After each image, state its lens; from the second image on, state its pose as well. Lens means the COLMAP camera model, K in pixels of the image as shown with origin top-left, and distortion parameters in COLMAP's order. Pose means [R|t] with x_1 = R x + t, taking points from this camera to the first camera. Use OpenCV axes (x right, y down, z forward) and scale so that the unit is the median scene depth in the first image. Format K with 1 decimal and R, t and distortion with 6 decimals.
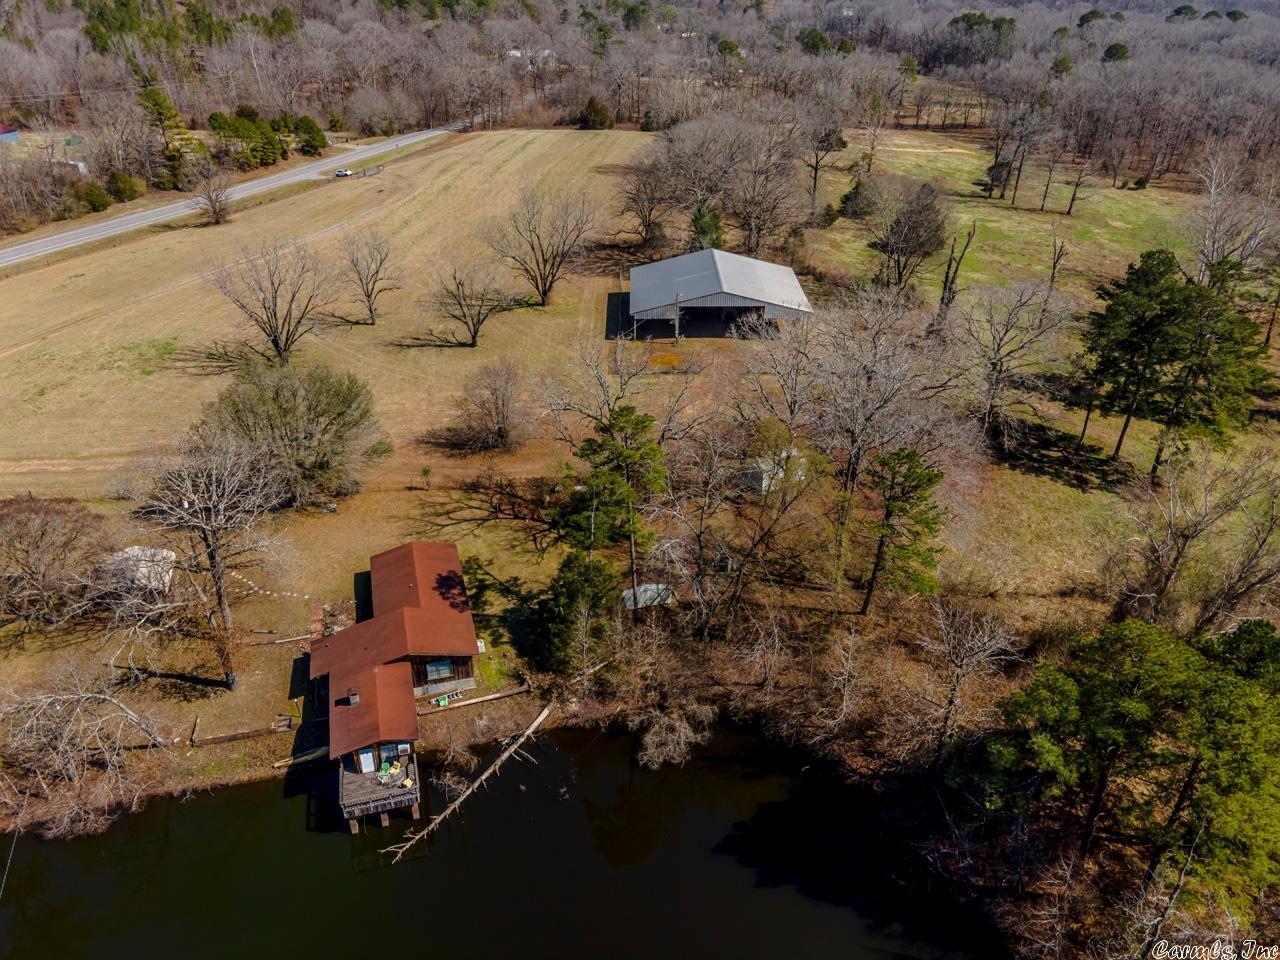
lens RADIAL K [[932.2, 0, 629.1], [0, 932.2, 476.7], [0, 0, 1]] dist [0.021078, 0.051914]
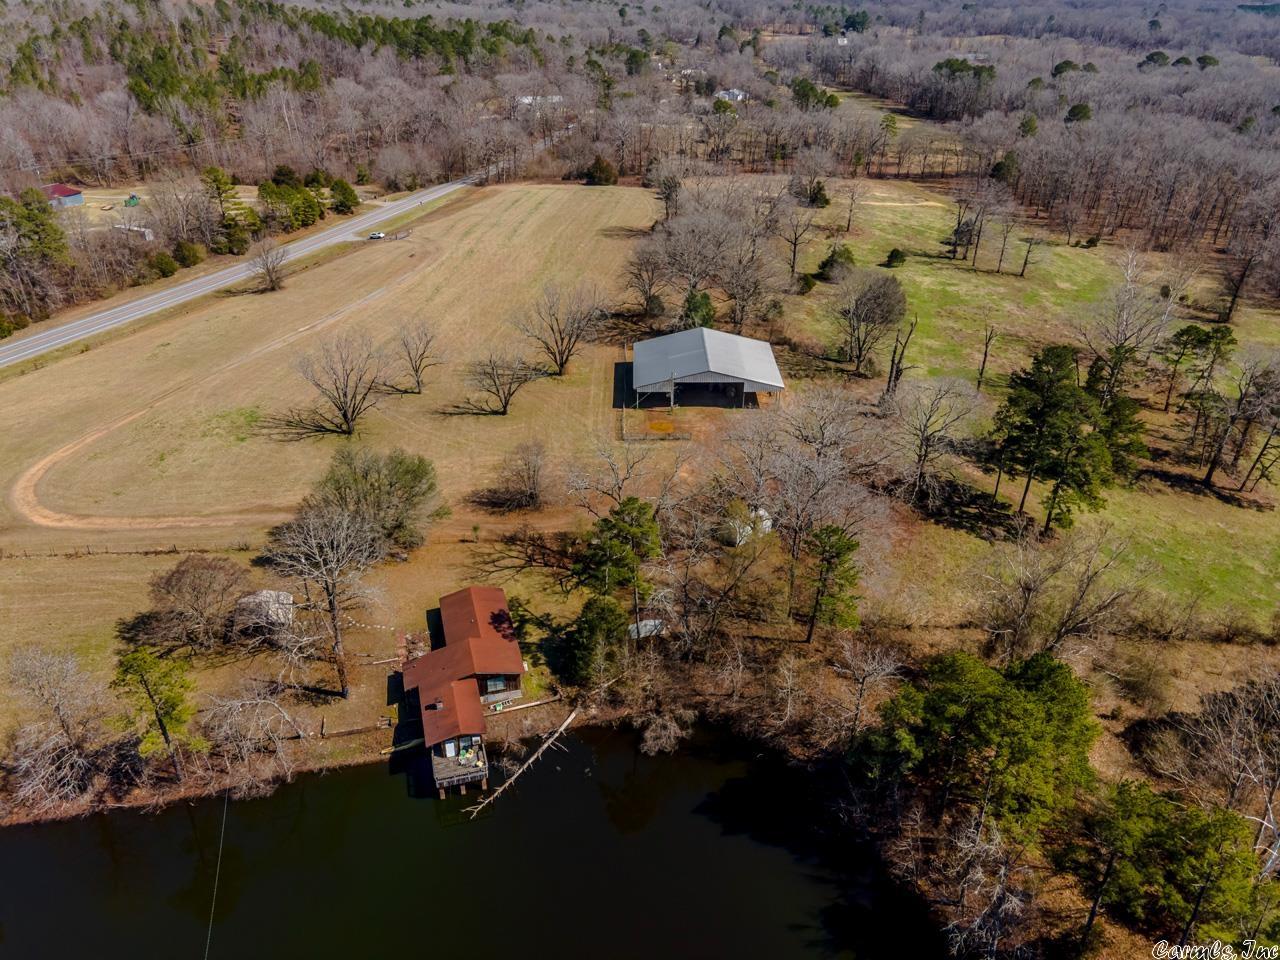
lens RADIAL K [[932.2, 0, 629.1], [0, 932.2, 476.7], [0, 0, 1]] dist [0.021078, 0.051914]
pose [[0.999998, 0.001237, -0.001348, -0.003854], [-0.001249, 0.999962, -0.008678, -0.063034], [0.001337, 0.008680, 0.999961, -0.273622]]
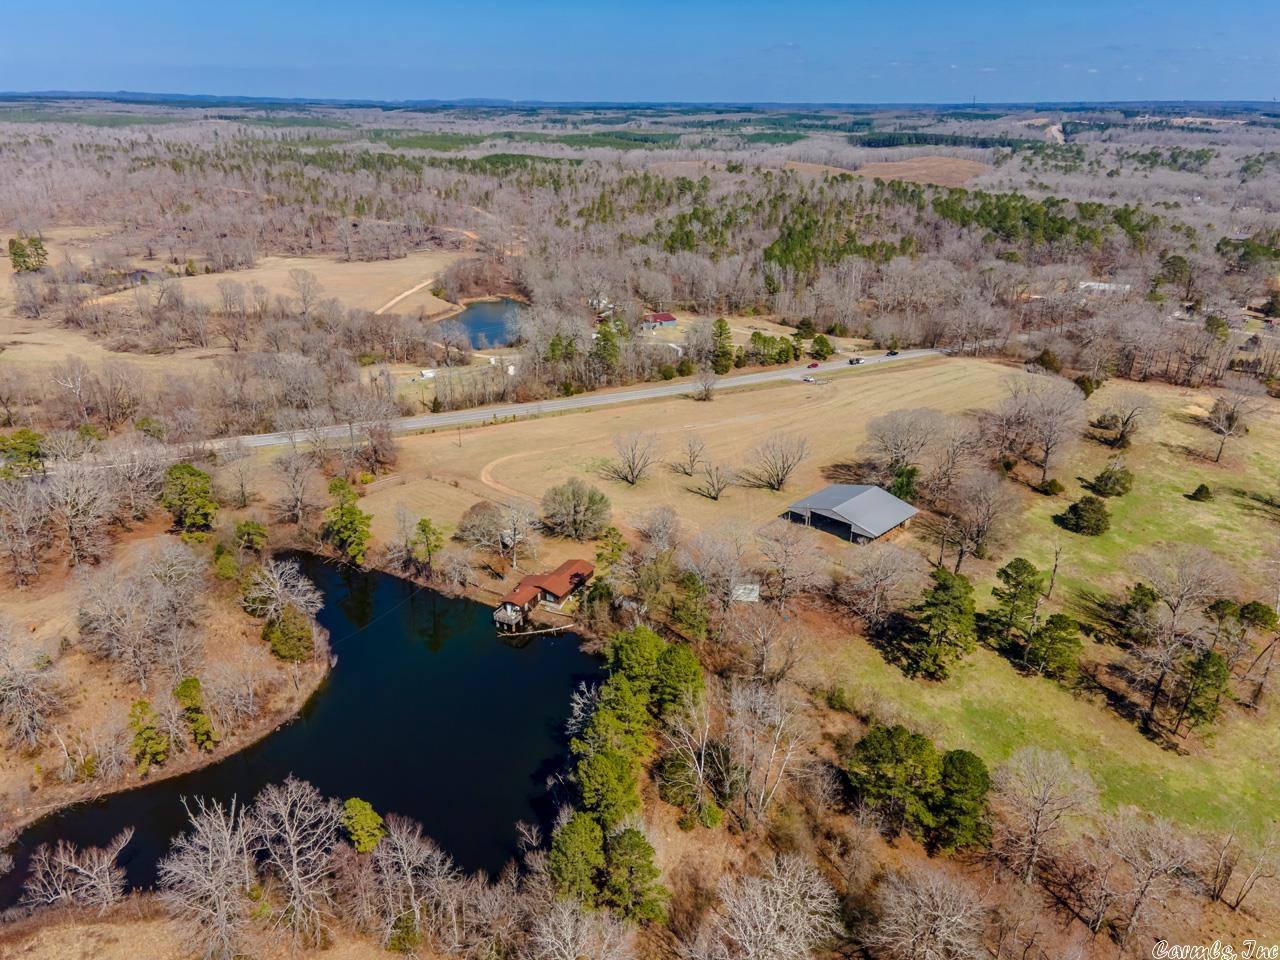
lens RADIAL K [[930.5, 0, 628.8], [0, 930.5, 481.9], [0, 0, 1]] dist [0.019544, 0.042739]
pose [[0.725655, 0.263411, -0.635641, 1.212247], [-0.339417, 0.940633, 0.002318, -0.154311], [0.598516, 0.214066, 0.771981, -0.814463]]
